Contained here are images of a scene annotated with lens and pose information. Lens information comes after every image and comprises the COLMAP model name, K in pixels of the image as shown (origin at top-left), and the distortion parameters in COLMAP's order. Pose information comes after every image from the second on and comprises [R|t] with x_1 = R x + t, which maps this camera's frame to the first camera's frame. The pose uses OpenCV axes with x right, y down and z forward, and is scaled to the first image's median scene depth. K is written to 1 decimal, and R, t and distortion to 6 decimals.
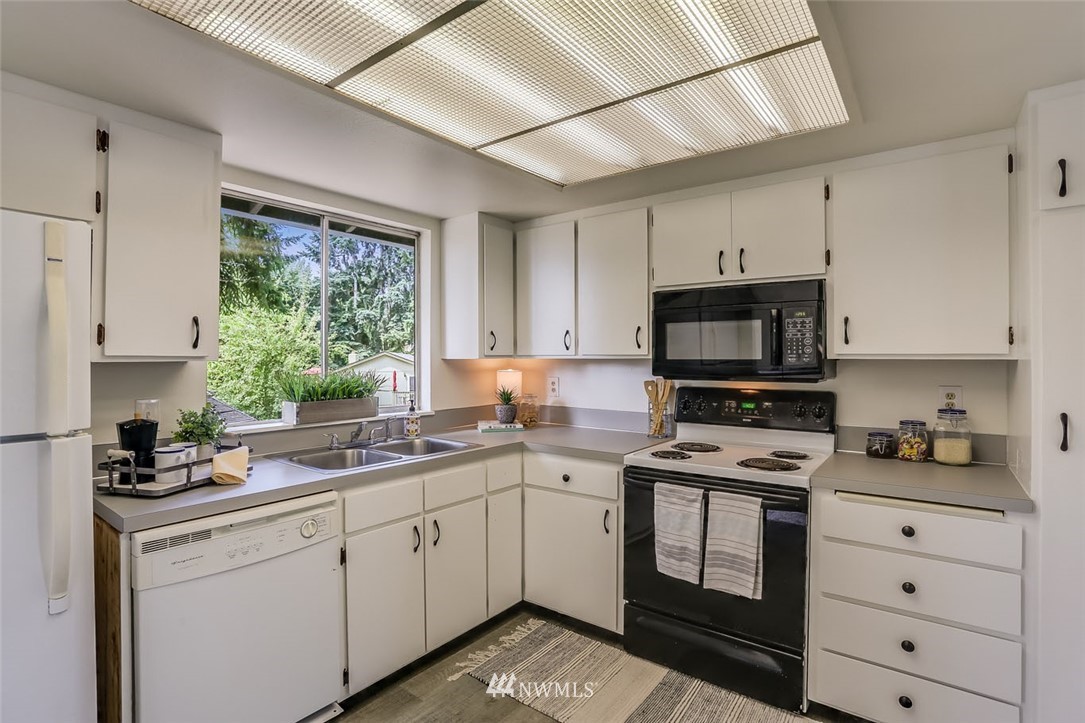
lens RADIAL K [[524.5, 0, 540.7], [0, 524.5, 357.6], [0, 0, 1]] dist [-0.053883, 0.001259]
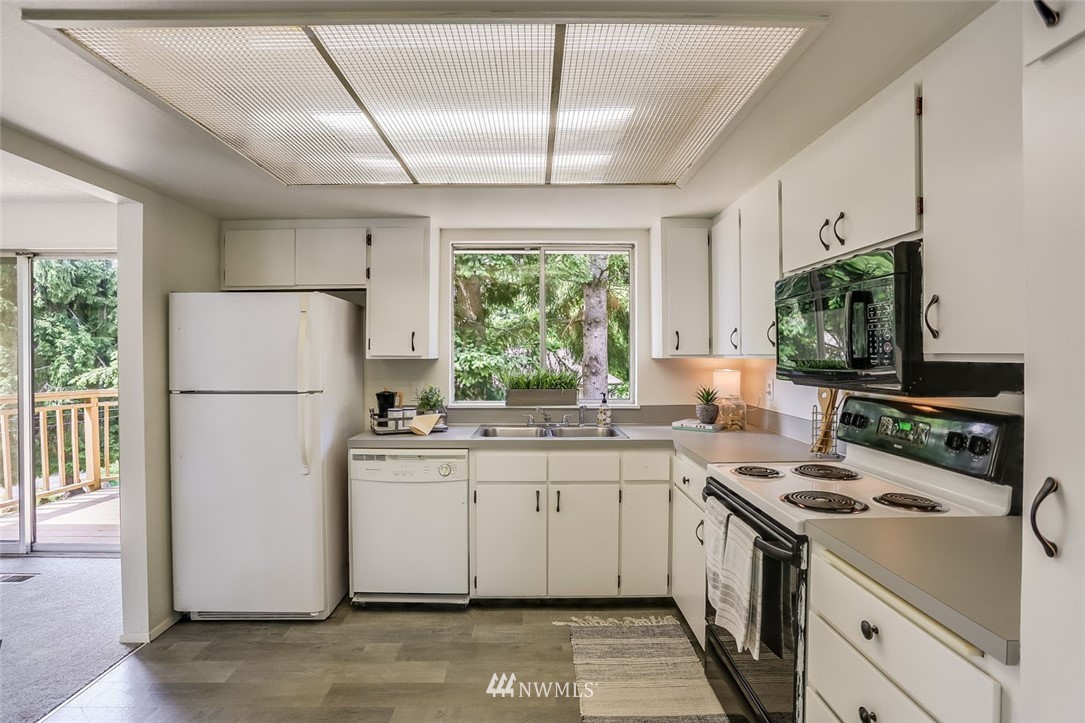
lens RADIAL K [[524.5, 0, 540.7], [0, 524.5, 357.6], [0, 0, 1]] dist [-0.053883, 0.001259]
pose [[0.619695, 0.003147, -0.784837, 0.720523], [-0.000808, 0.999994, 0.003372, -0.003136], [0.784843, -0.001456, 0.619694, 0.208442]]
